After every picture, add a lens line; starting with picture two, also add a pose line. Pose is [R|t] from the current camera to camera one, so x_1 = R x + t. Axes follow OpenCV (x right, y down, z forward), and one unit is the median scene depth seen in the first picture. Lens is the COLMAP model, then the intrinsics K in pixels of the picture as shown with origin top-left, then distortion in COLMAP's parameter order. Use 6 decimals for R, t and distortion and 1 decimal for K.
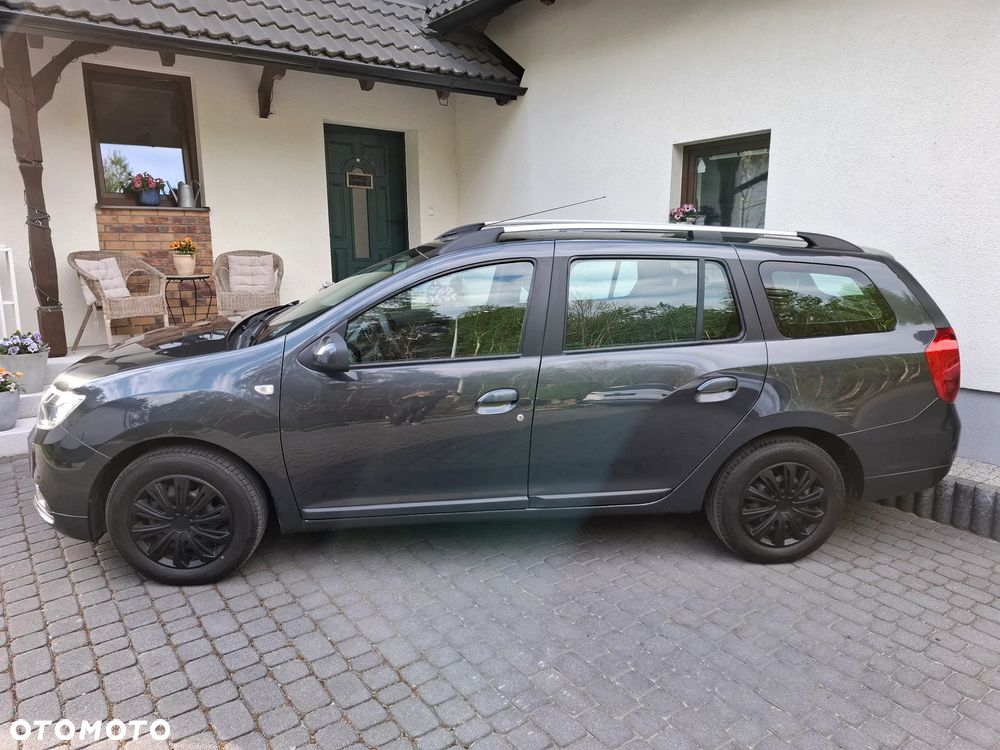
lens RADIAL K [[703.7, 0, 496.4], [0, 703.7, 377.9], [0, 0, 1]] dist [0.038587, -0.033534]
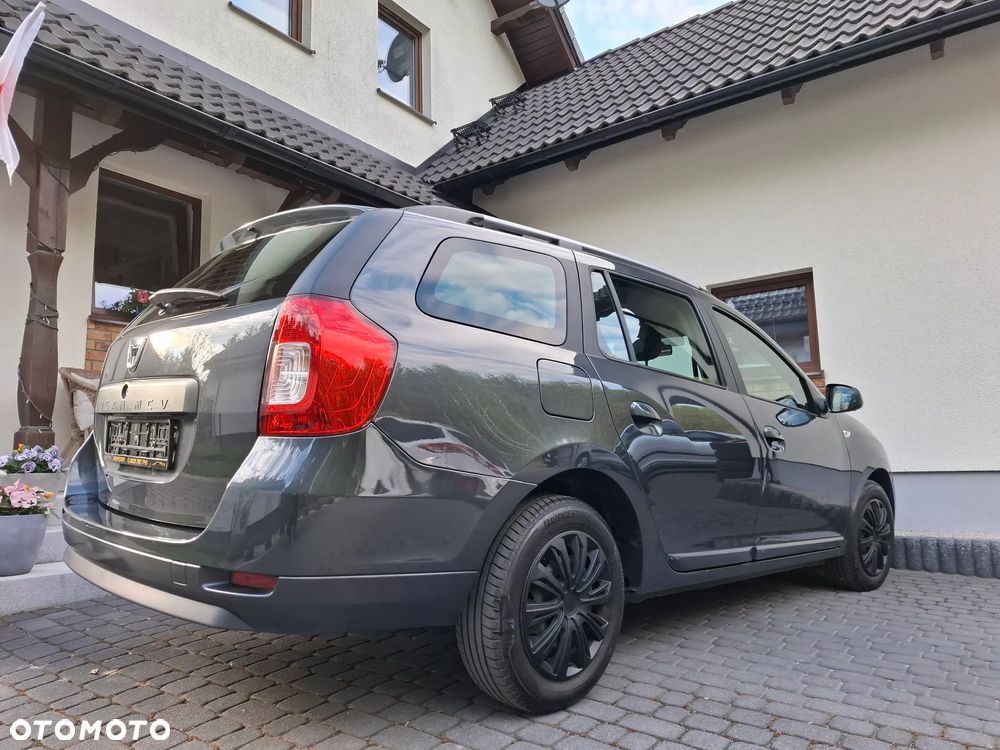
lens RADIAL K [[703.7, 0, 497.4], [0, 703.7, 373.9], [0, 0, 1]] dist [0.038587, -0.033534]
pose [[0.953746, 0.024931, 0.299577, -0.359451], [0.070469, 0.950245, -0.303428, 0.102351], [-0.292236, 0.310504, 0.904536, 0.138640]]
